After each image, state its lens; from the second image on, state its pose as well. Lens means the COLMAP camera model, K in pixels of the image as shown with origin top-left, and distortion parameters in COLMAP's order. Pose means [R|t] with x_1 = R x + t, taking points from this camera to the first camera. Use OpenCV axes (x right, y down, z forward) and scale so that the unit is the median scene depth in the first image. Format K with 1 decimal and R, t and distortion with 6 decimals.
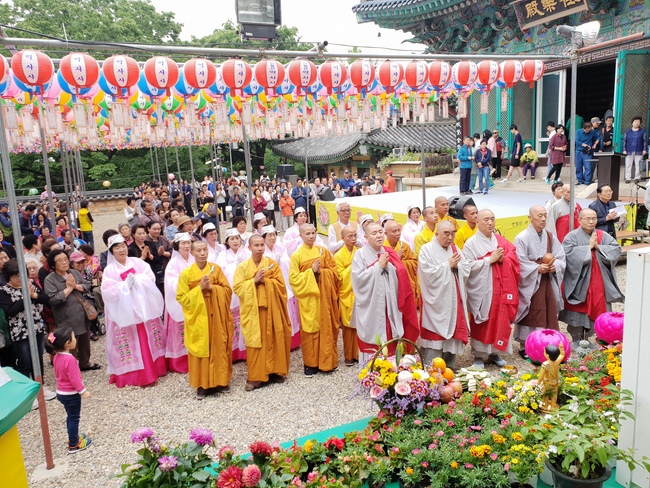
lens RADIAL K [[497.3, 0, 325.0], [0, 497.3, 244.0], [0, 0, 1]] dist [-0.003422, 0.007229]
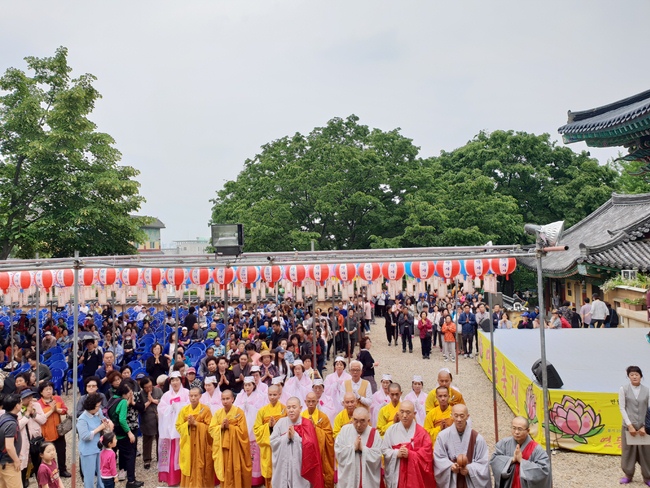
lens RADIAL K [[497.3, 0, 325.0], [0, 497.3, 244.0], [0, 0, 1]] dist [-0.003422, 0.007229]
pose [[0.864369, 0.024274, -0.502272, 0.700332], [-0.118092, 0.980699, -0.155831, -0.211468], [0.488795, 0.194010, 0.850552, -0.079390]]
